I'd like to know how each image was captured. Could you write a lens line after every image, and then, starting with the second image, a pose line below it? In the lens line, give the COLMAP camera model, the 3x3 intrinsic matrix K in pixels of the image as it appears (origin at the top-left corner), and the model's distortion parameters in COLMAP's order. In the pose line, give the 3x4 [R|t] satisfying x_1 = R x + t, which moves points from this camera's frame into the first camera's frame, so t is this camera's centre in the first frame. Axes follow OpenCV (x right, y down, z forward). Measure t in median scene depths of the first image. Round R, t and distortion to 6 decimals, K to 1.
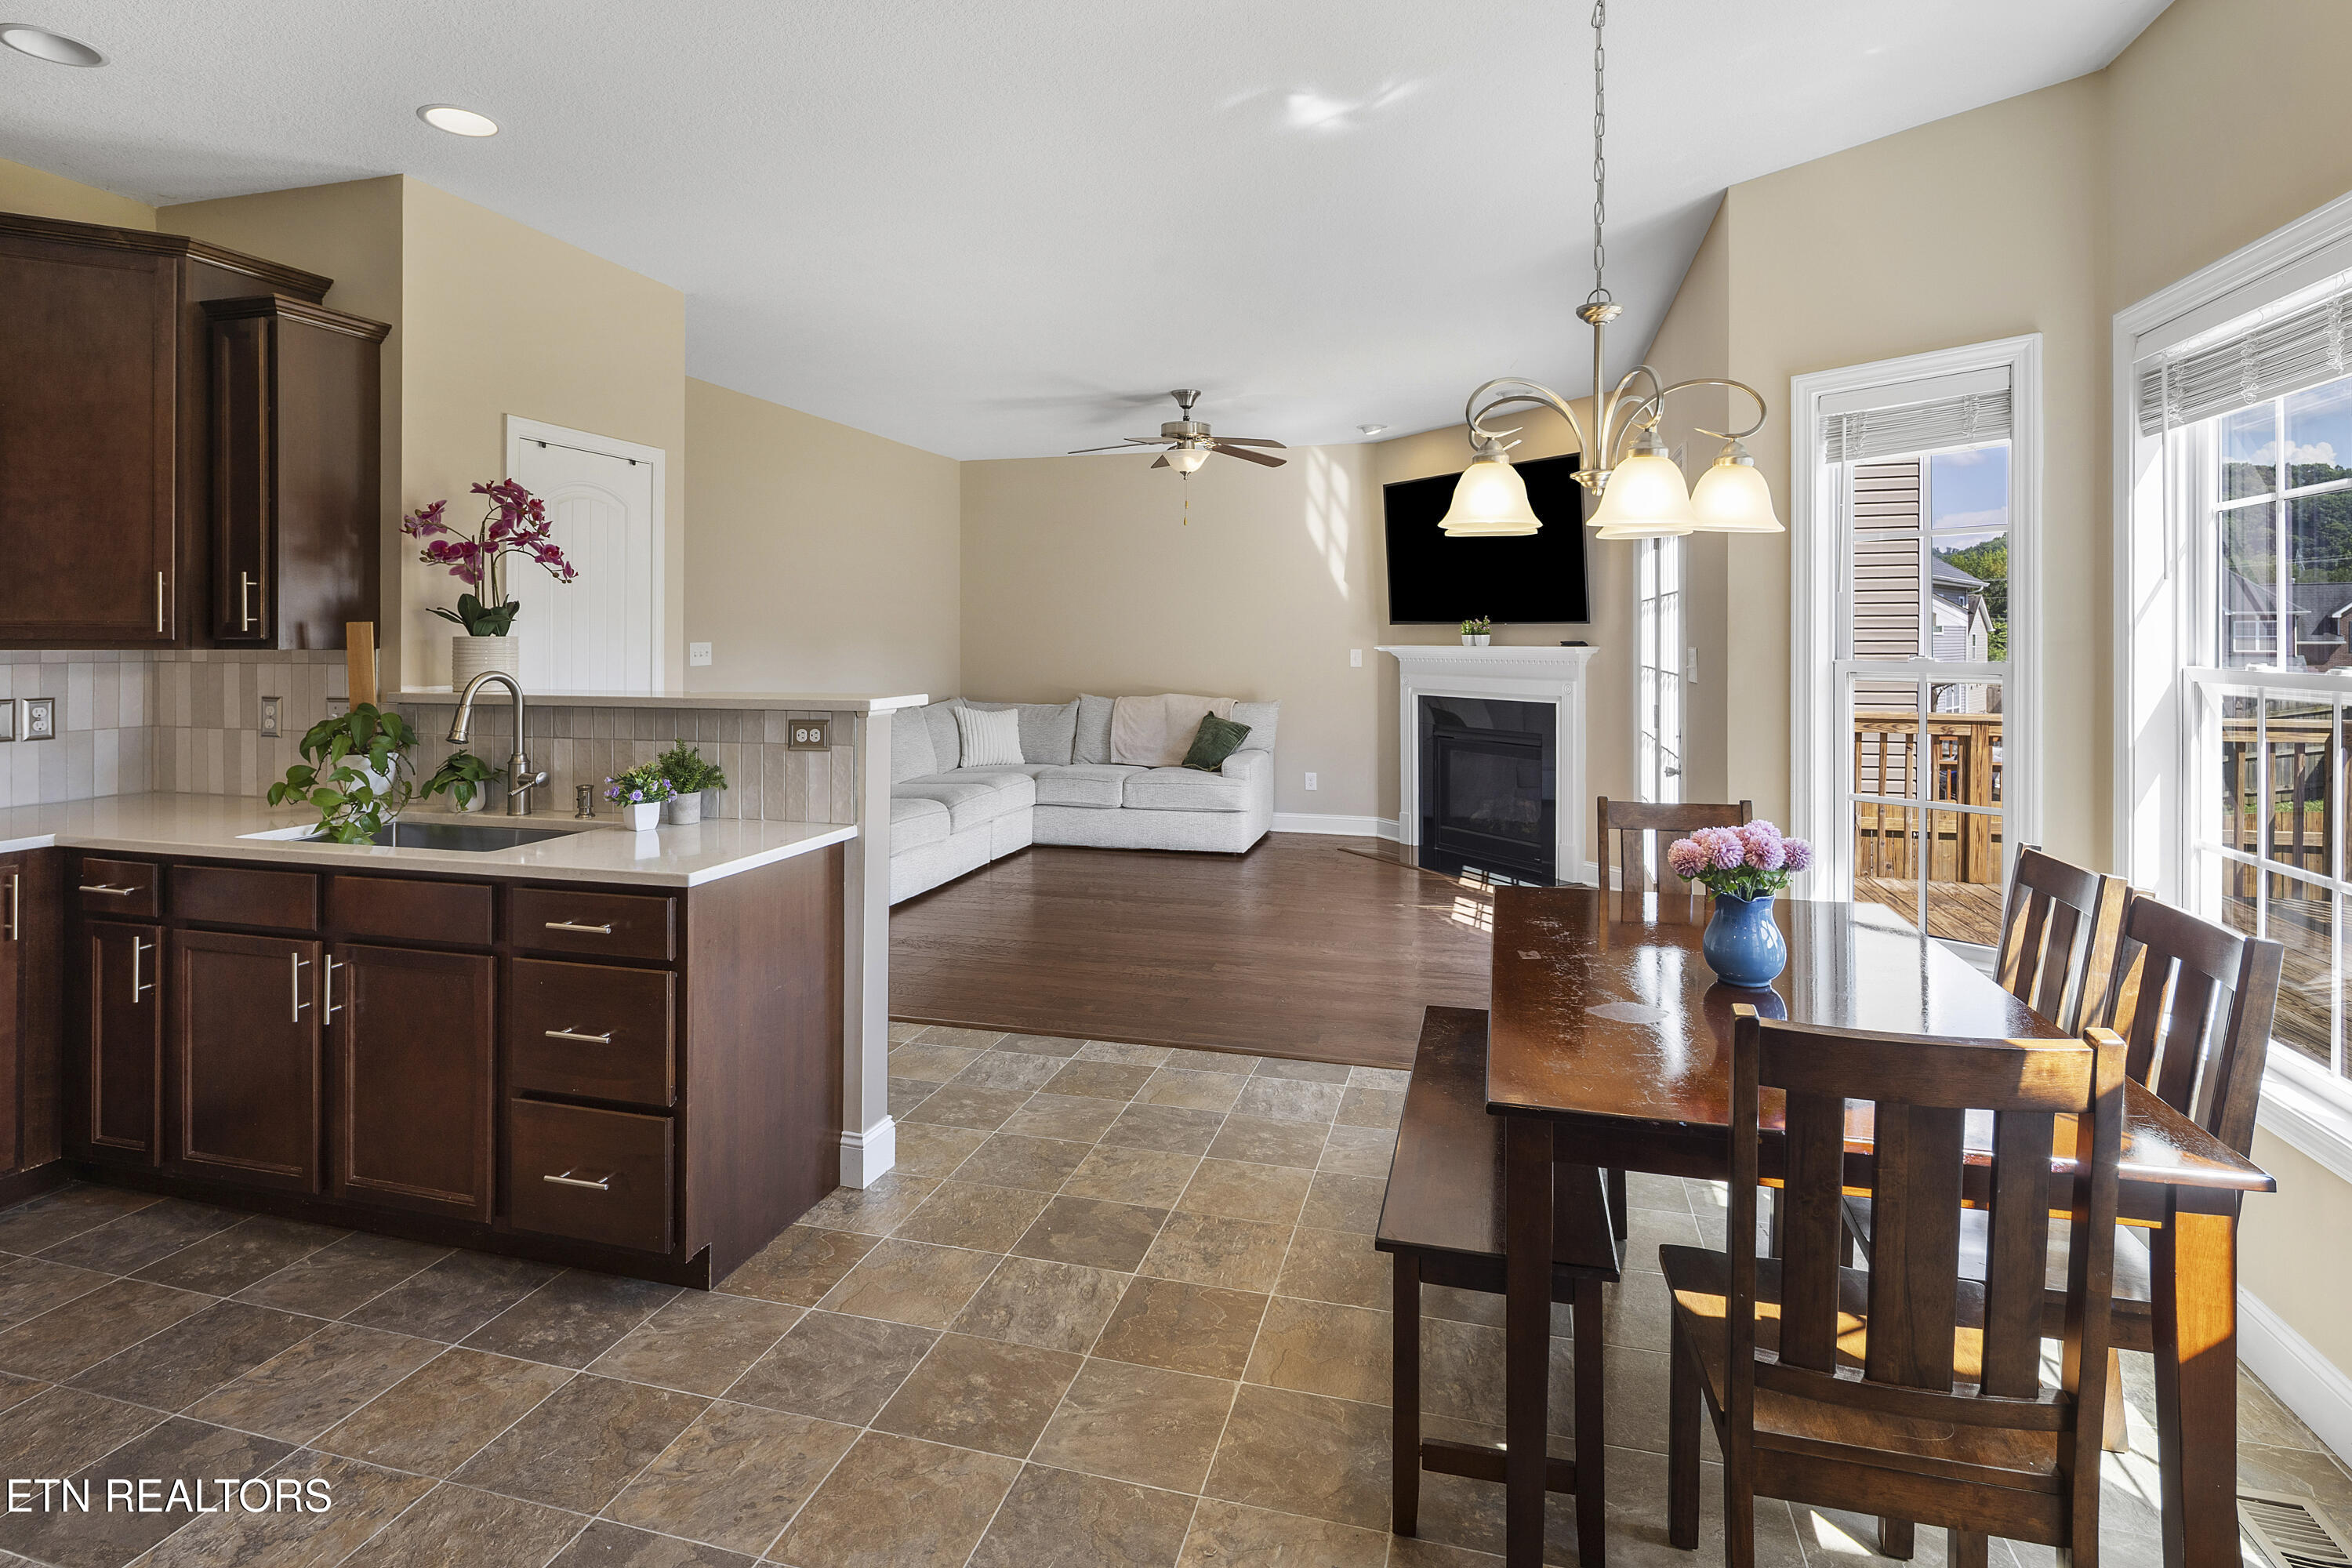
lens RADIAL K [[1191.2, 0, 1182.1], [0, 1191.2, 621.8], [0, 0, 1]] dist [0.001196, -0.000627]
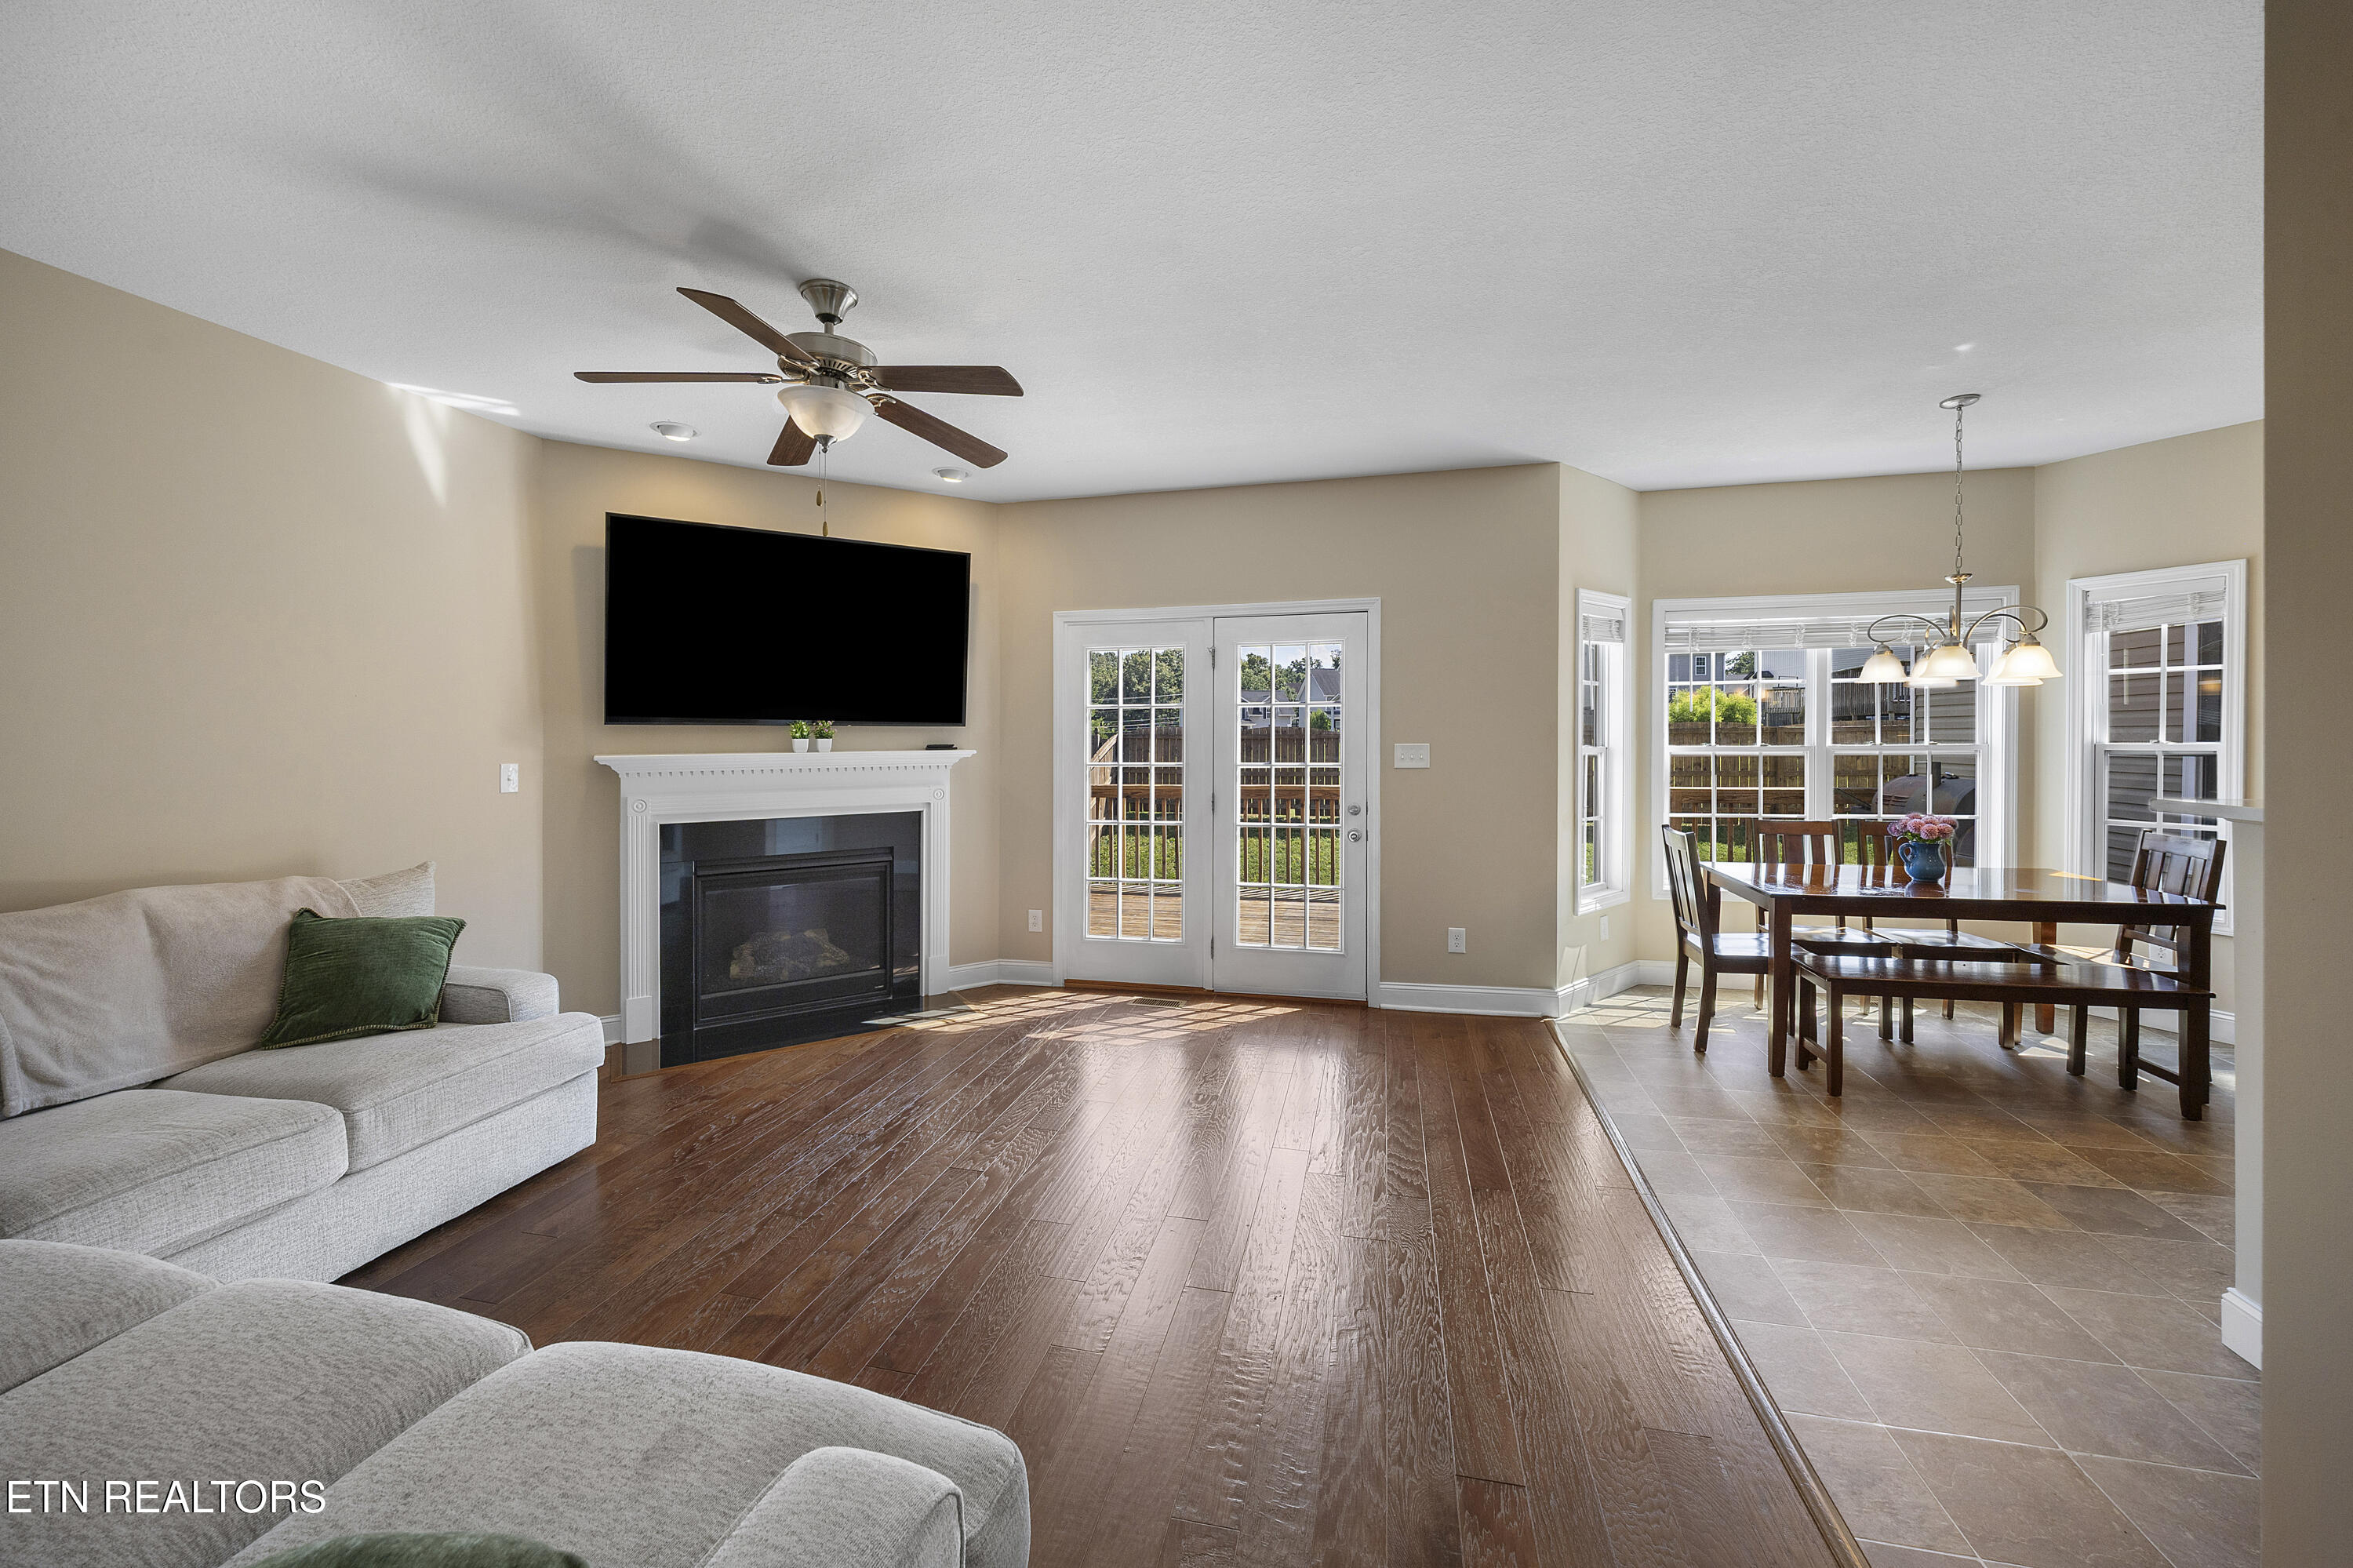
lens RADIAL K [[894.0, 0, 1169.4], [0, 894.0, 738.7], [0, 0, 1]] dist [-0.009346, -0.000156]
pose [[-0.035051, 0.000361, 0.999385, -0.400454], [-0.004686, 0.999989, -0.000525, 0.011031], [-0.999375, -0.004701, -0.035049, 0.840784]]
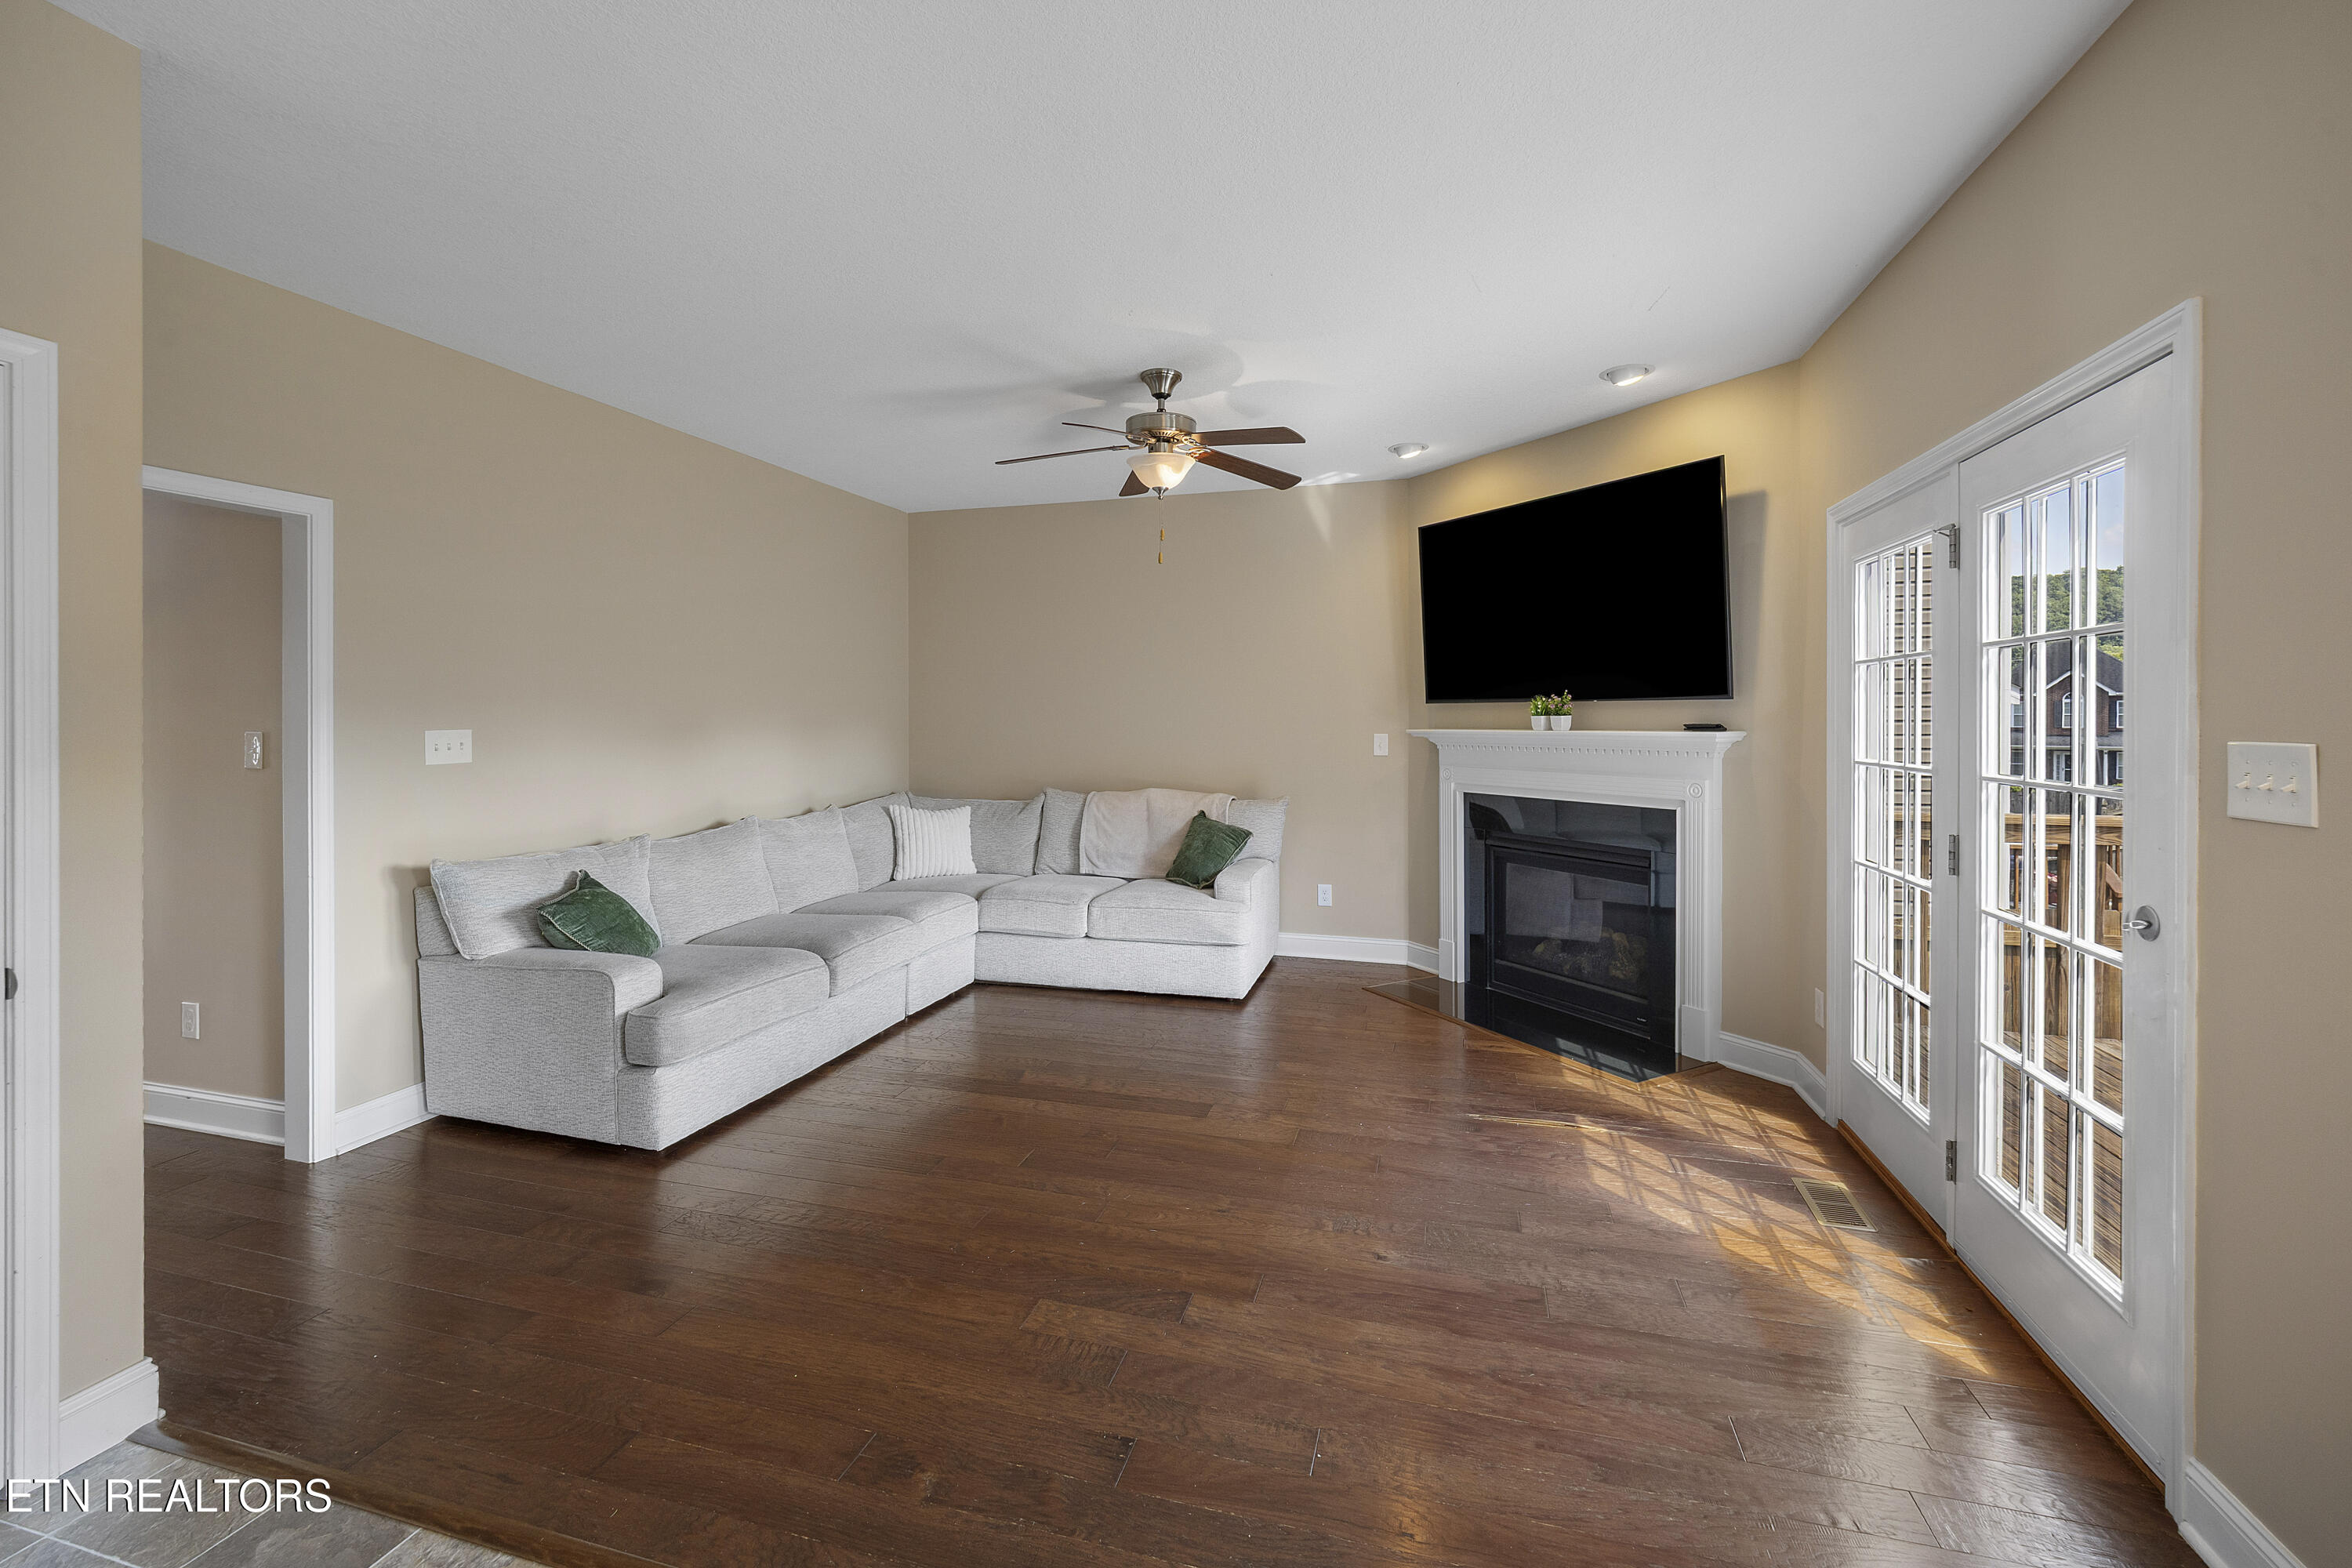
lens RADIAL K [[967.3, 0, 1190.4], [0, 967.3, 715.0], [0, 0, 1]] dist [0.000170, -0.000057]
pose [[0.999985, -0.000394, -0.005384, 0.023775], [0.000424, 0.999985, 0.005527, 0.007677], [0.005382, -0.005529, 0.999970, 0.419447]]
